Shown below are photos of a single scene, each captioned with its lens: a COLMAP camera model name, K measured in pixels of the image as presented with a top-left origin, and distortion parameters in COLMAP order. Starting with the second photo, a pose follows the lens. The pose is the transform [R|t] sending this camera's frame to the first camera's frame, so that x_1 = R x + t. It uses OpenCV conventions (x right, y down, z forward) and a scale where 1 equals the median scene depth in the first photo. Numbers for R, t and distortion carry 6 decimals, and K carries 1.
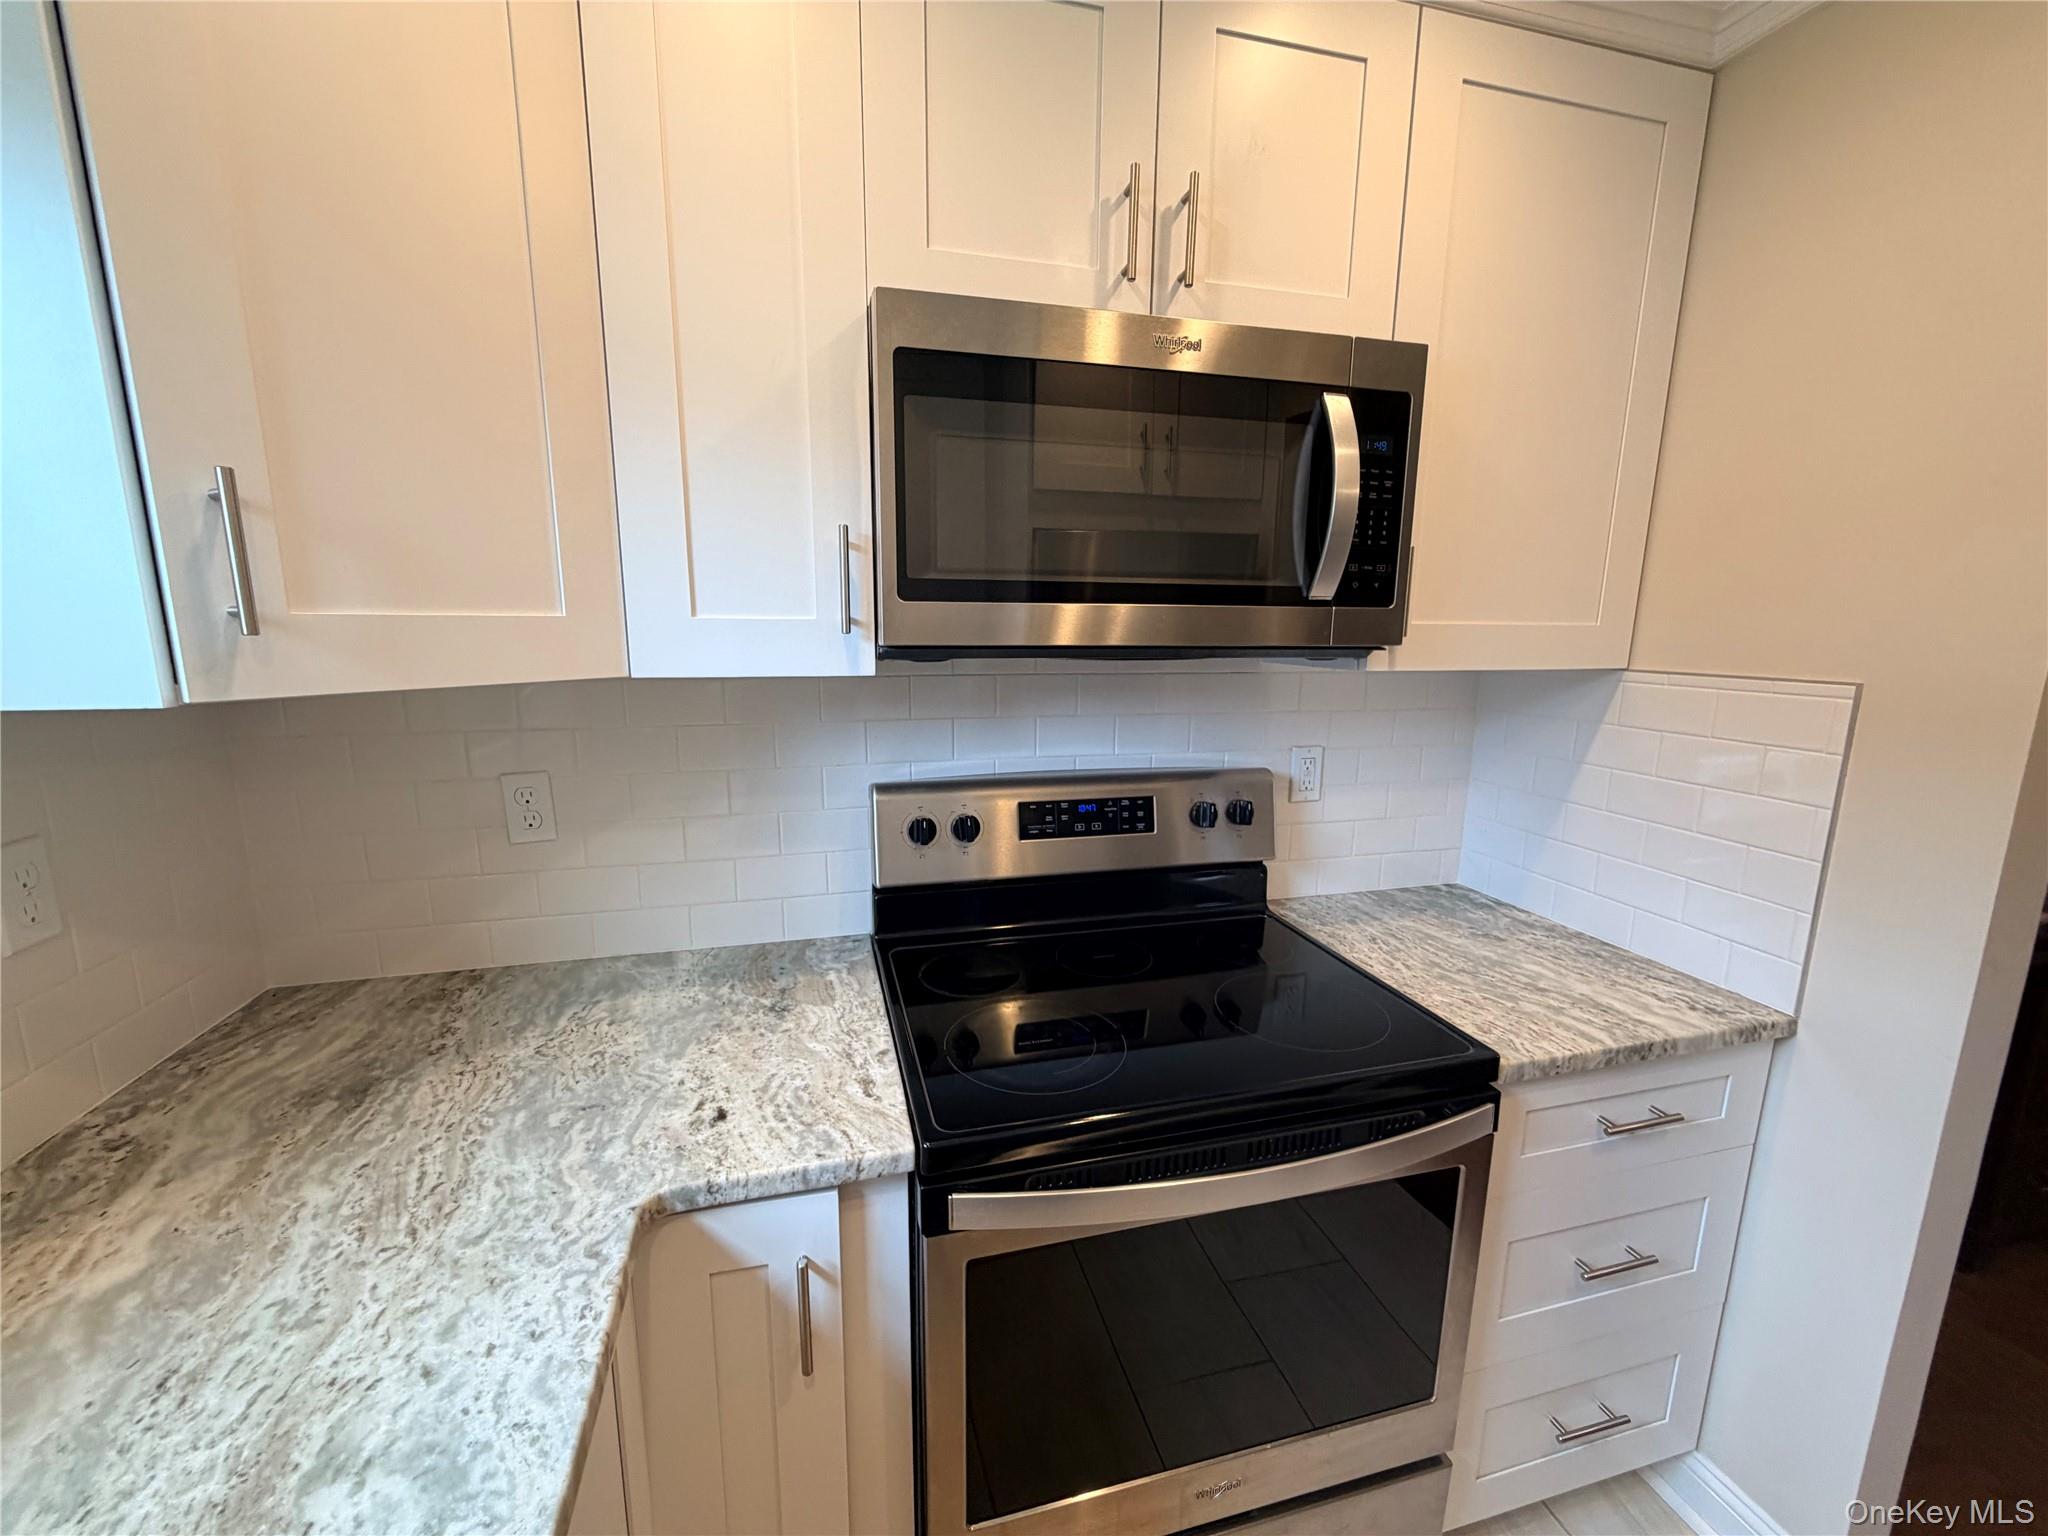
lens RADIAL K [[814.8, 0, 1018.4], [0, 814.8, 771.1], [0, 0, 1]] dist [-0.000447, 0.000051]
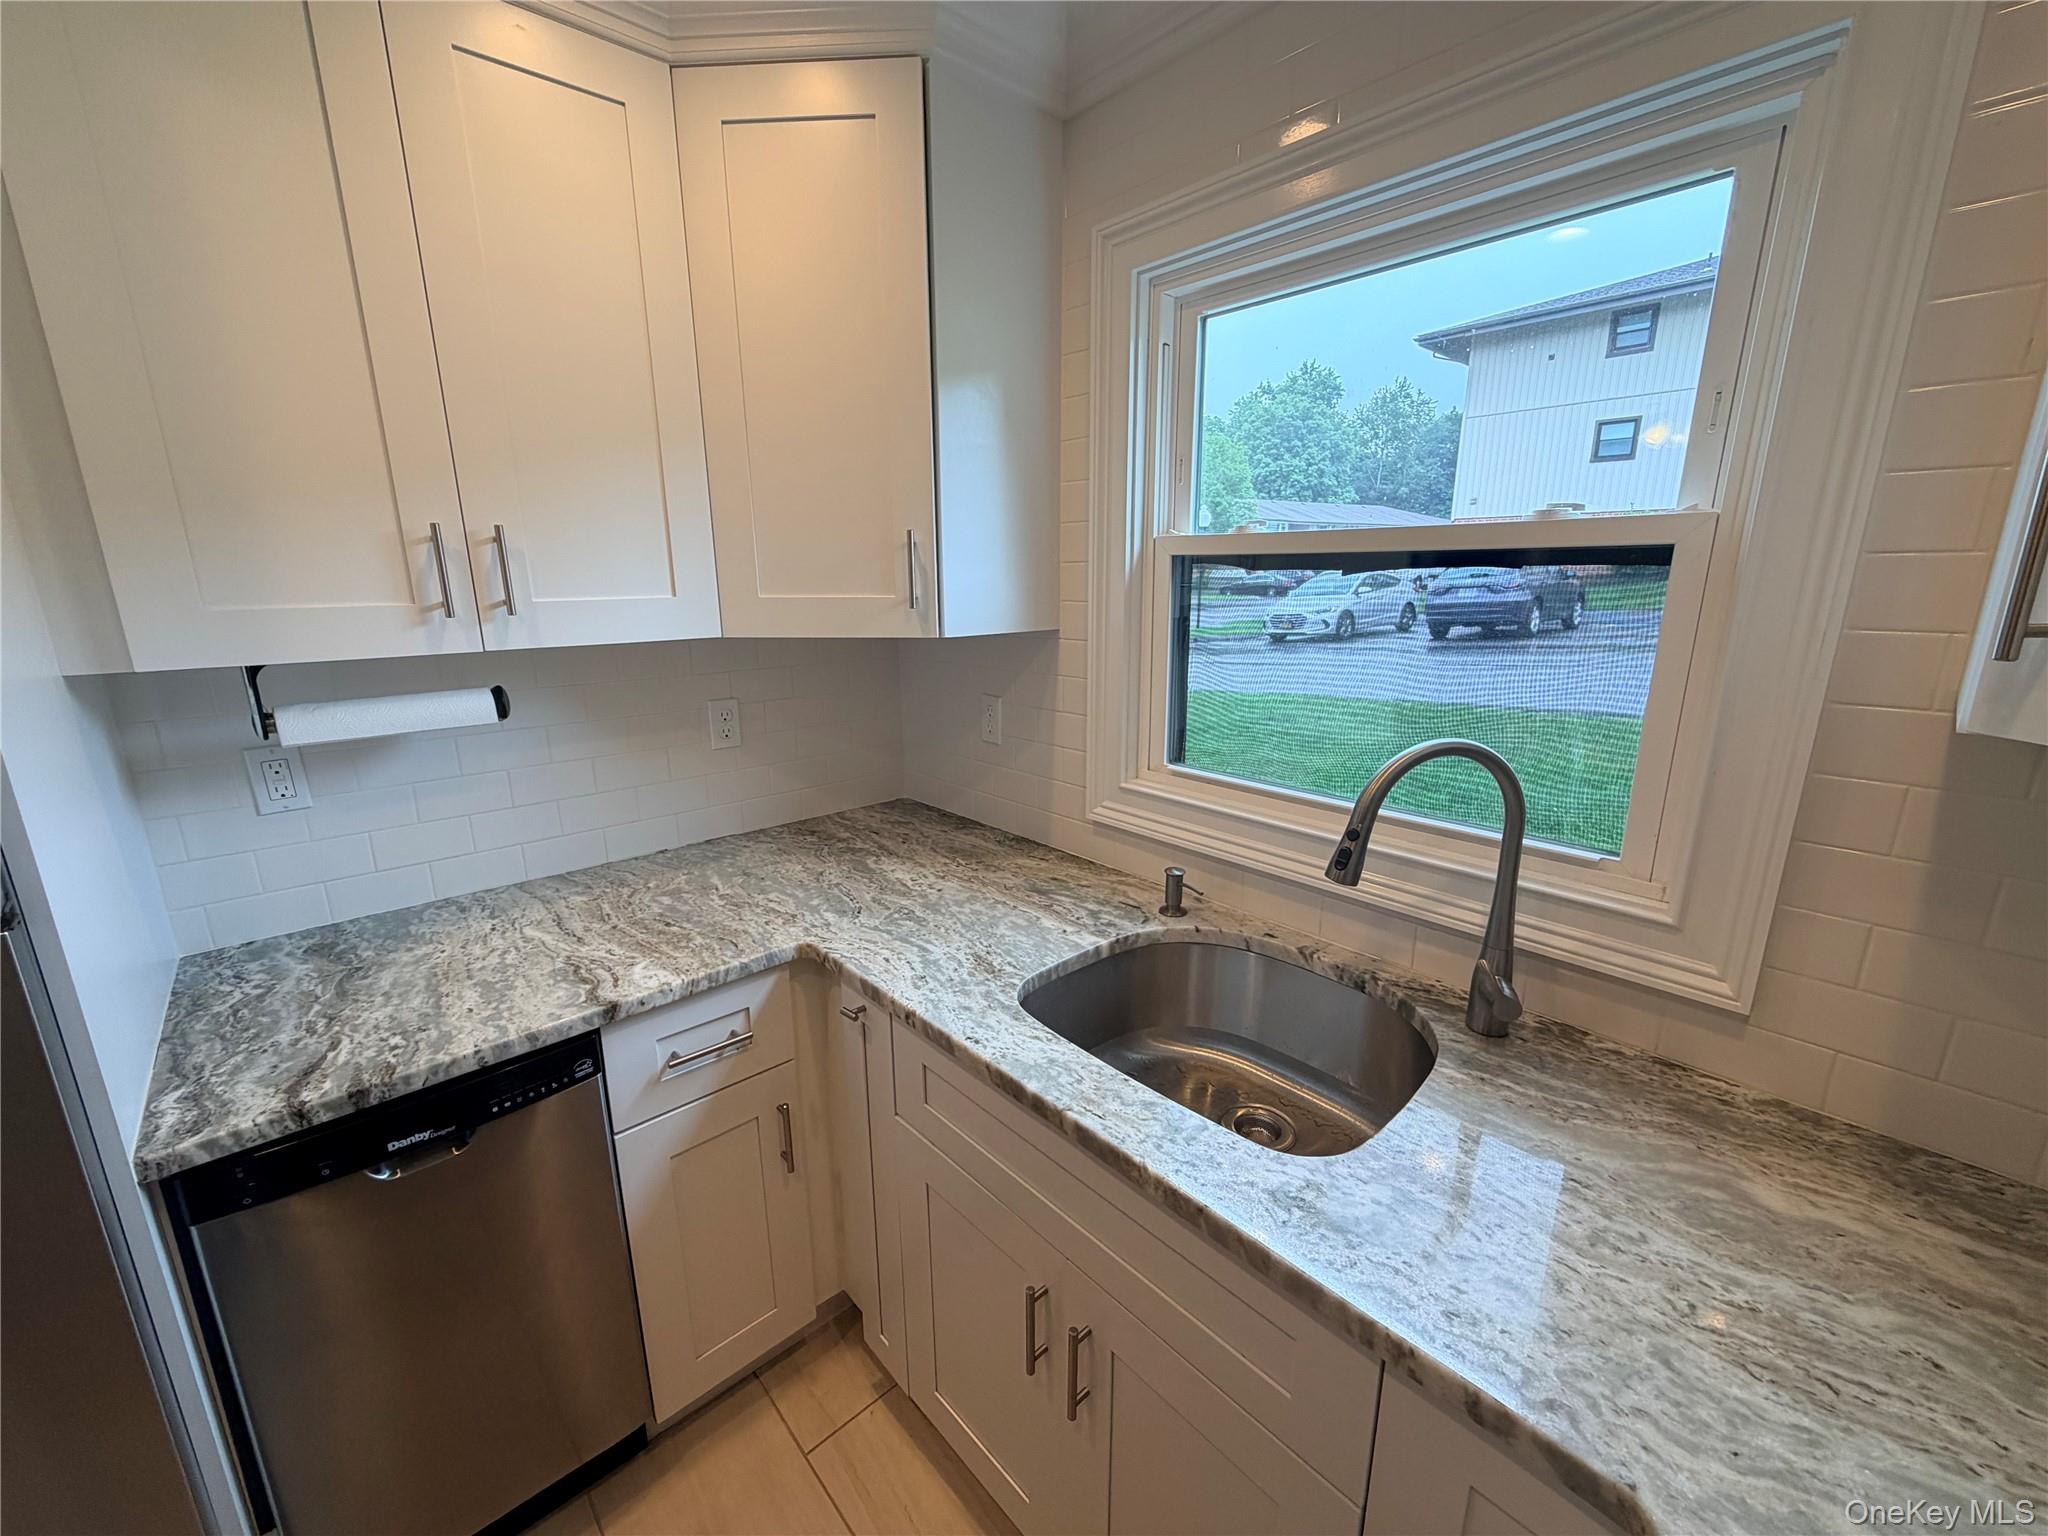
lens RADIAL K [[814.8, 0, 1018.4], [0, 814.8, 771.1], [0, 0, 1]] dist [-0.000447, 0.000051]
pose [[-0.891175, 0.107908, -0.440640, 0.207914], [-0.080686, 0.918113, 0.388019, -0.223352], [0.446427, 0.381346, -0.809492, 0.934769]]
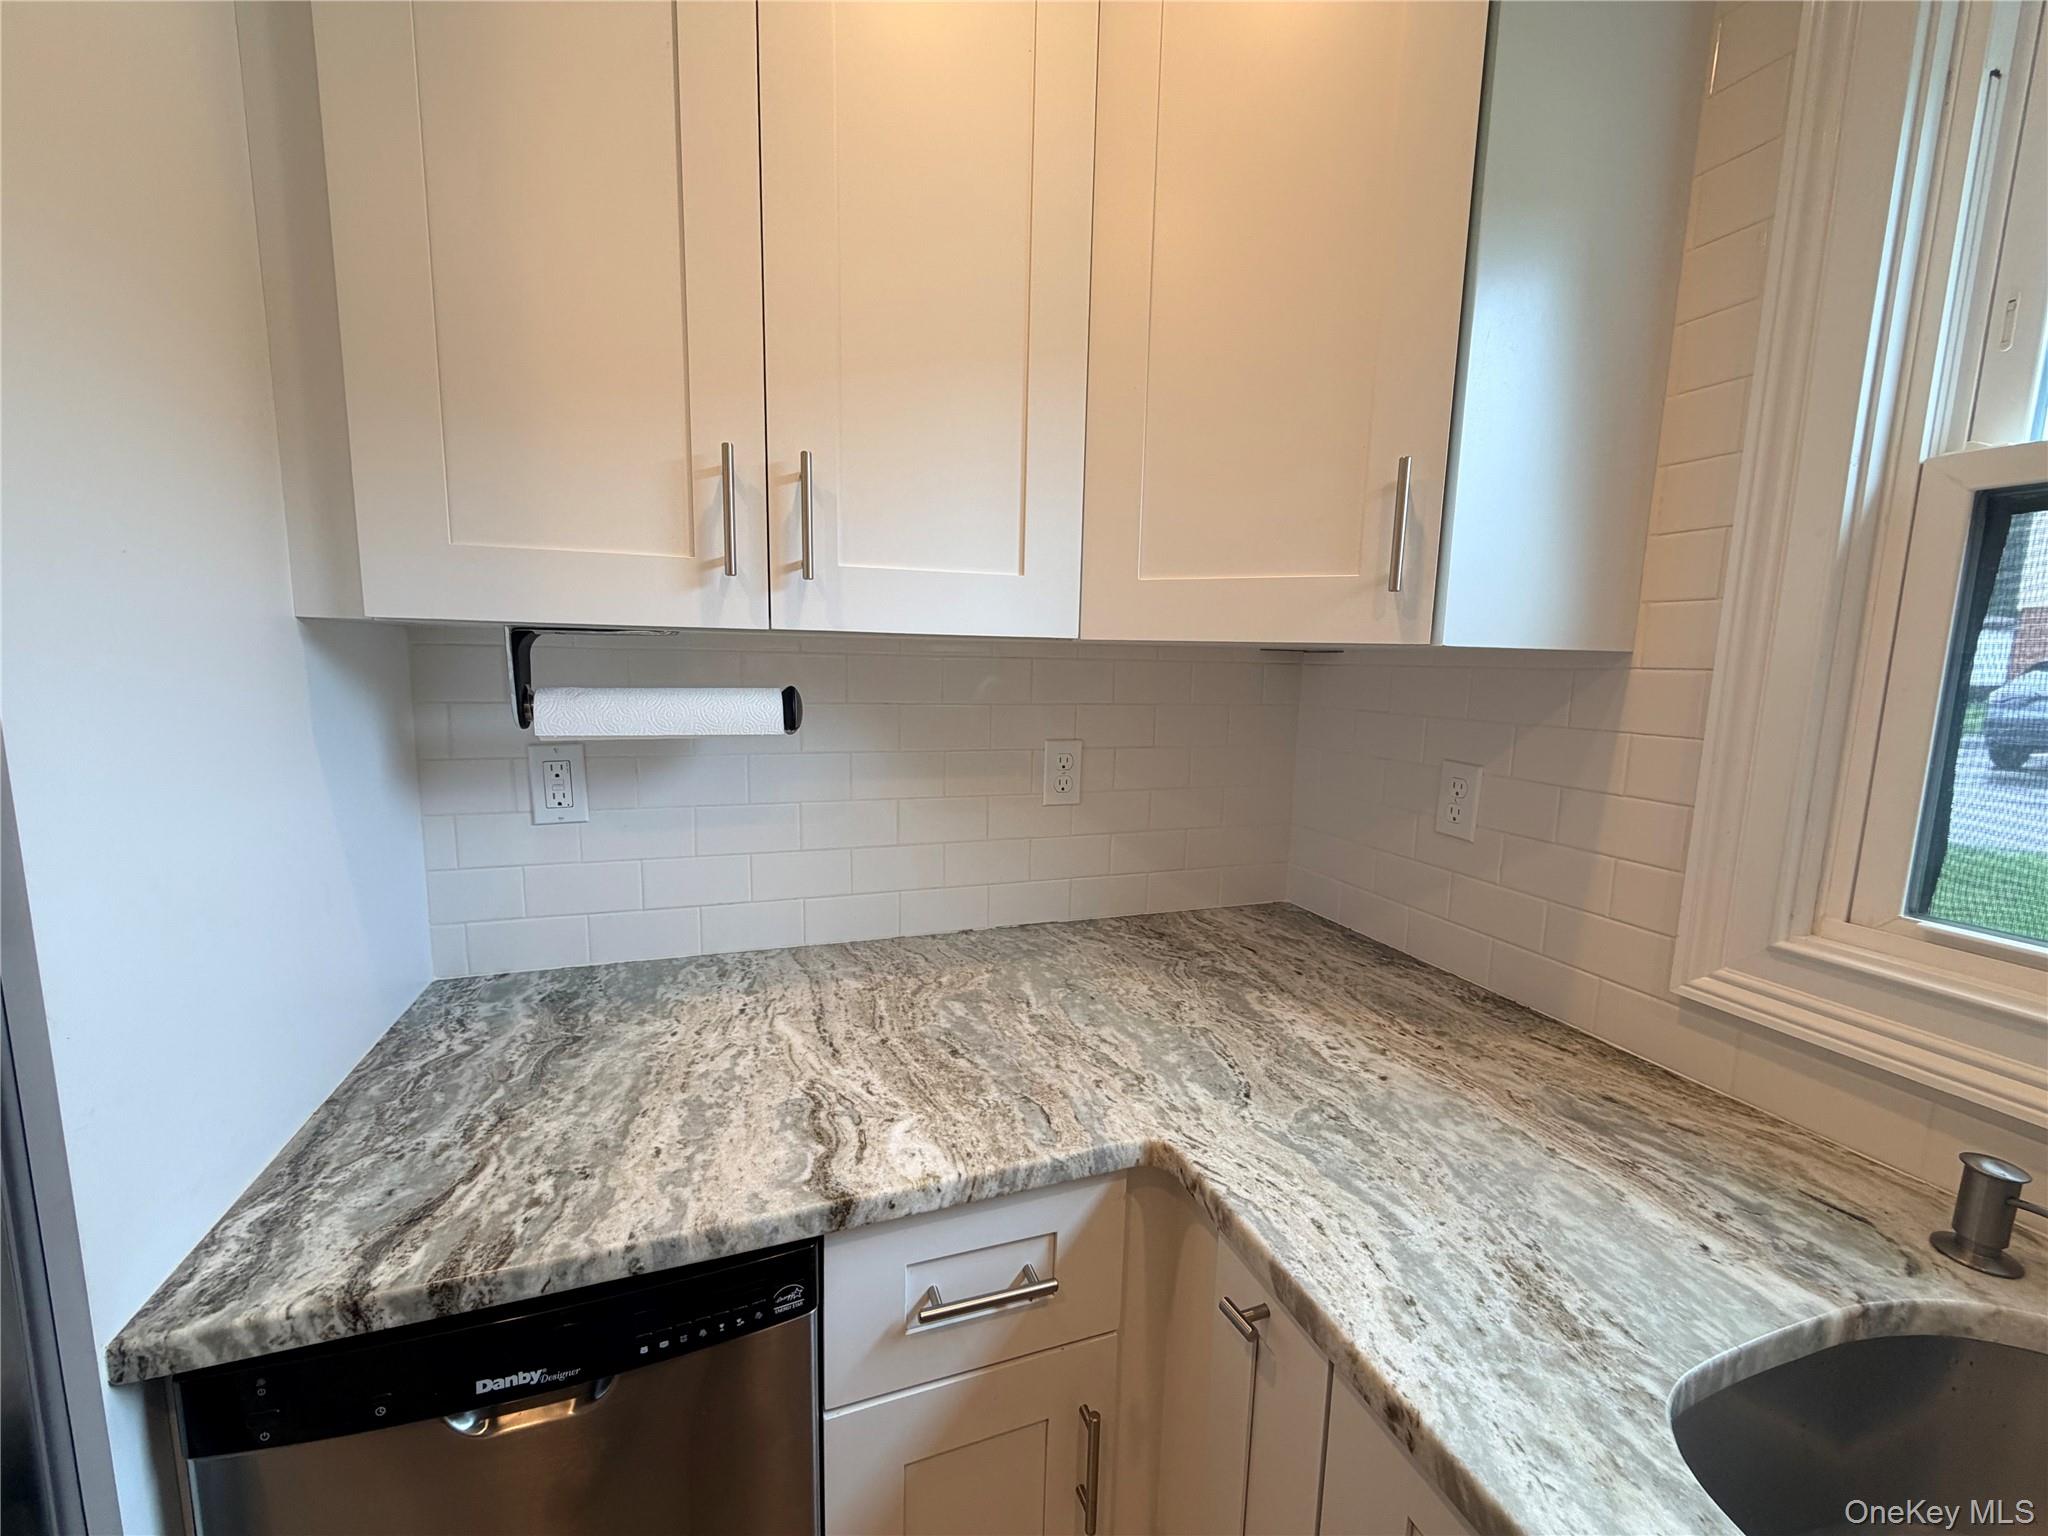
lens RADIAL K [[814.8, 0, 1018.4], [0, 814.8, 771.1], [0, 0, 1]] dist [-0.000447, 0.000051]
pose [[-0.996456, -0.017502, -0.082274, 0.160320], [-0.042436, 0.949114, 0.312061, 0.040340], [0.072625, 0.314446, -0.946493, 0.354510]]
